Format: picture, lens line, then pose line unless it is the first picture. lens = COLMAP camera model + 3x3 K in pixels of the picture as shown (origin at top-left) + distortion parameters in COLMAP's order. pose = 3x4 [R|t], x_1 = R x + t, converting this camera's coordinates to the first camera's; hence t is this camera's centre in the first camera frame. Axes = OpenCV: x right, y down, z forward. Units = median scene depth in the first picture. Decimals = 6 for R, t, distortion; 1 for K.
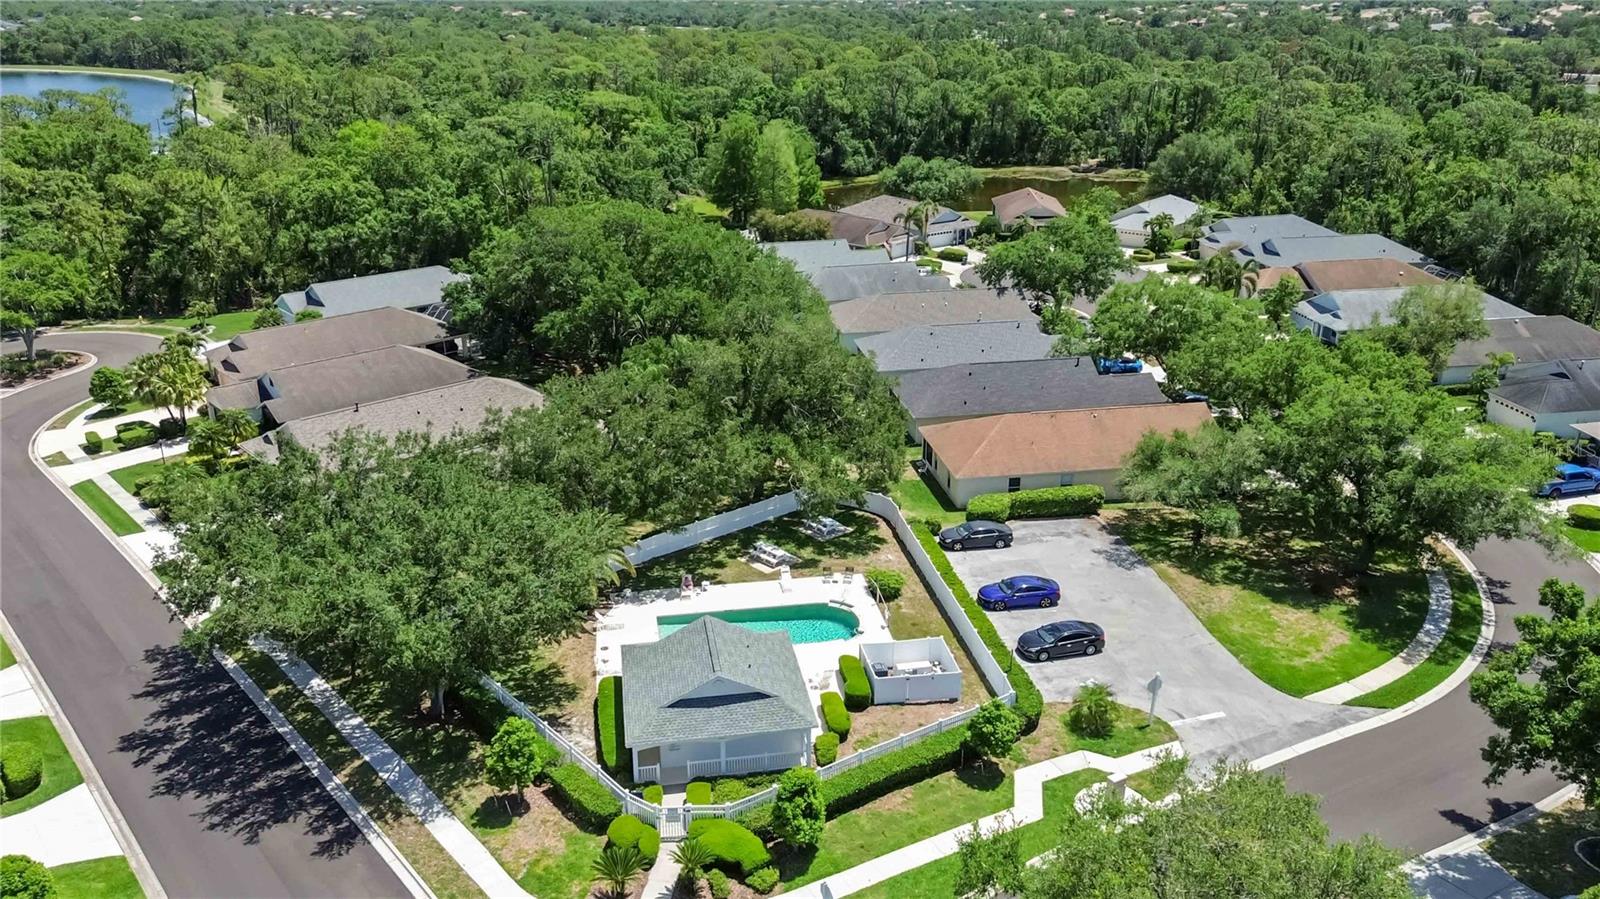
lens RADIAL K [[1137.5, 0, 800.0], [0, 1137.5, 449.5], [0, 0, 1]] dist [0.029384, -0.002306]
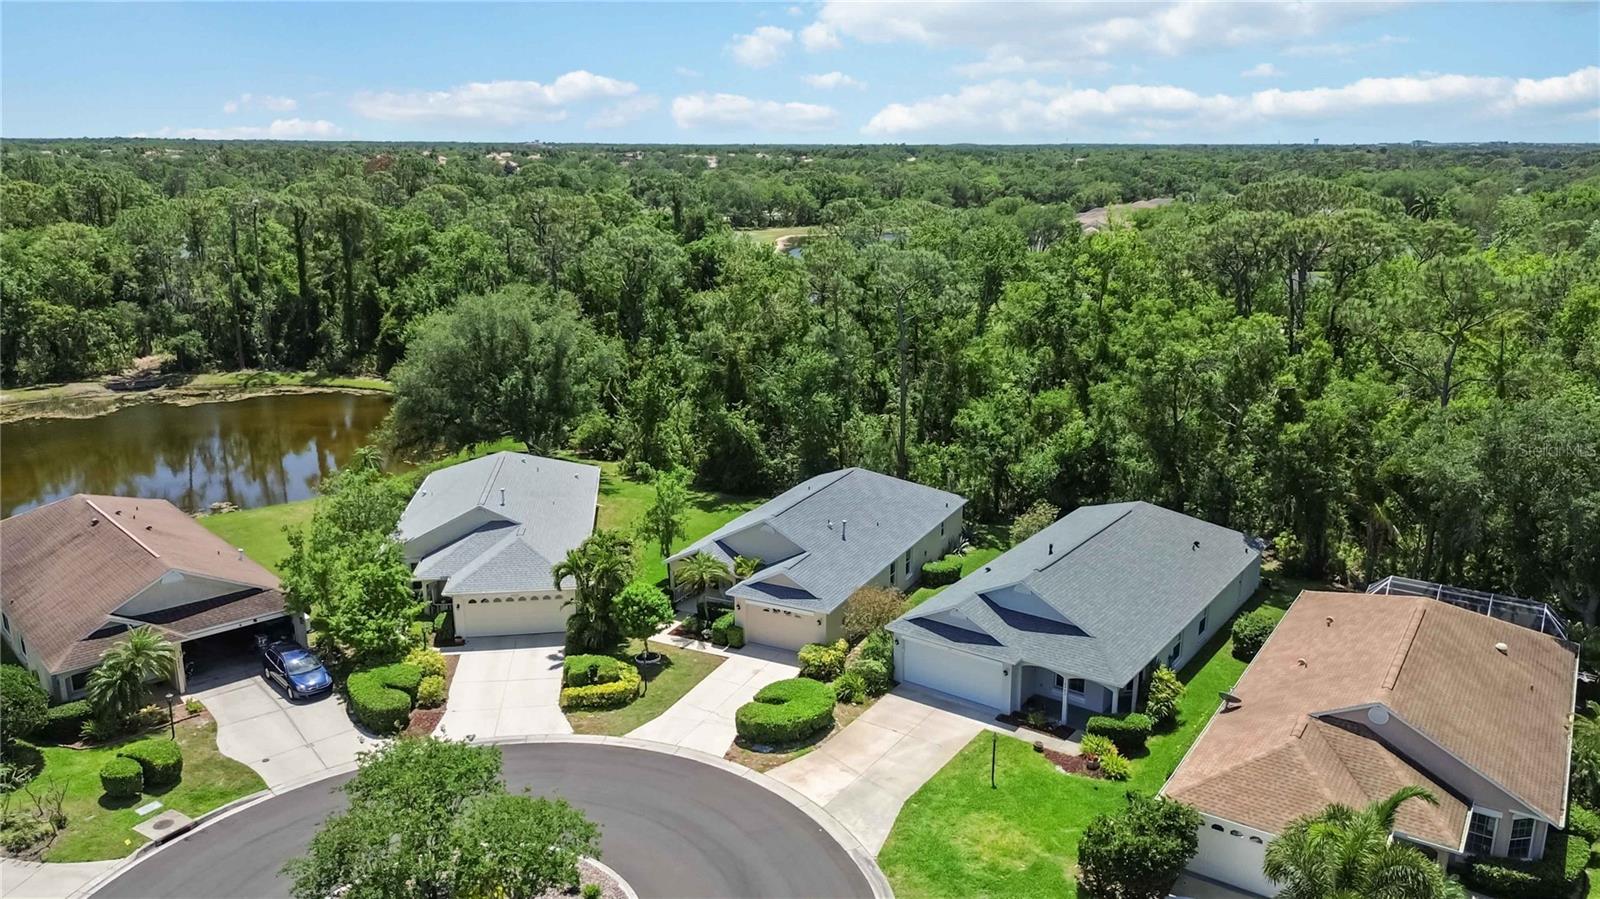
lens RADIAL K [[1137.5, 0, 800.0], [0, 1137.5, 449.5], [0, 0, 1]] dist [0.029384, -0.002306]
pose [[0.670102, -0.176929, 0.720874, 0.078729], [0.266809, 0.963681, -0.011494, -0.136241], [-0.692659, 0.200038, 0.692970, 0.468117]]
